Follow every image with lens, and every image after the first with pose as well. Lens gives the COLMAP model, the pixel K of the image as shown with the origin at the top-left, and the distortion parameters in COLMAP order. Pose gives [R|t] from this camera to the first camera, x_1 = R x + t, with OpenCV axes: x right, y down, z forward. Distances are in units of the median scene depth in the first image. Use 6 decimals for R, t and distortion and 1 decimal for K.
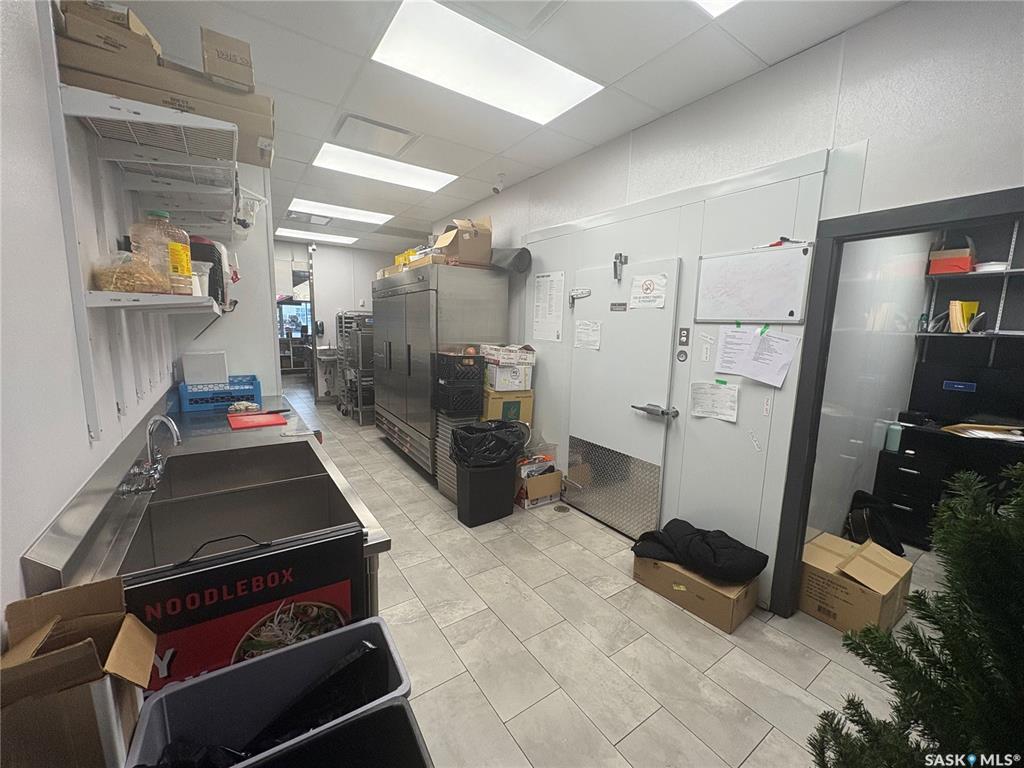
lens RADIAL K [[407.1, 0, 512.0], [0, 407.1, 384.0], [0, 0, 1]] dist [-0.002198, -0.000056]
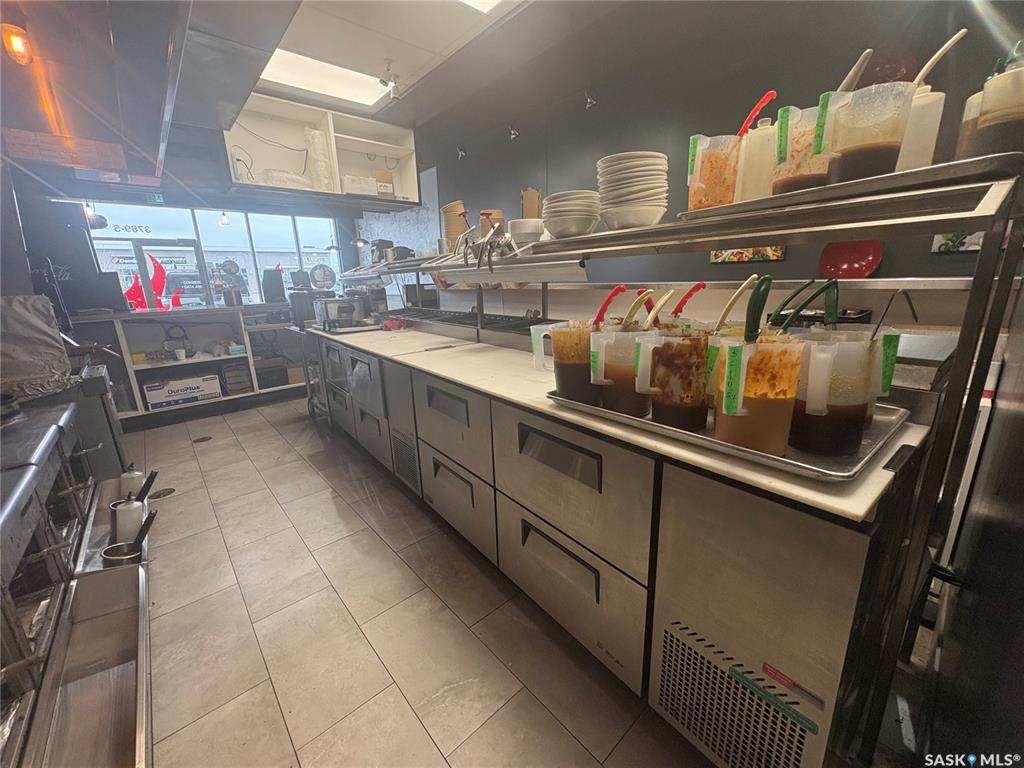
lens RADIAL K [[408.2, 0, 512.0], [0, 408.2, 384.0], [0, 0, 1]] dist [0.001109, 0.000056]
pose [[0.990768, -0.085266, 0.105399, -0.567957], [0.072801, 0.990469, 0.116927, -0.113315], [-0.114365, -0.108174, 0.987532, 0.991244]]
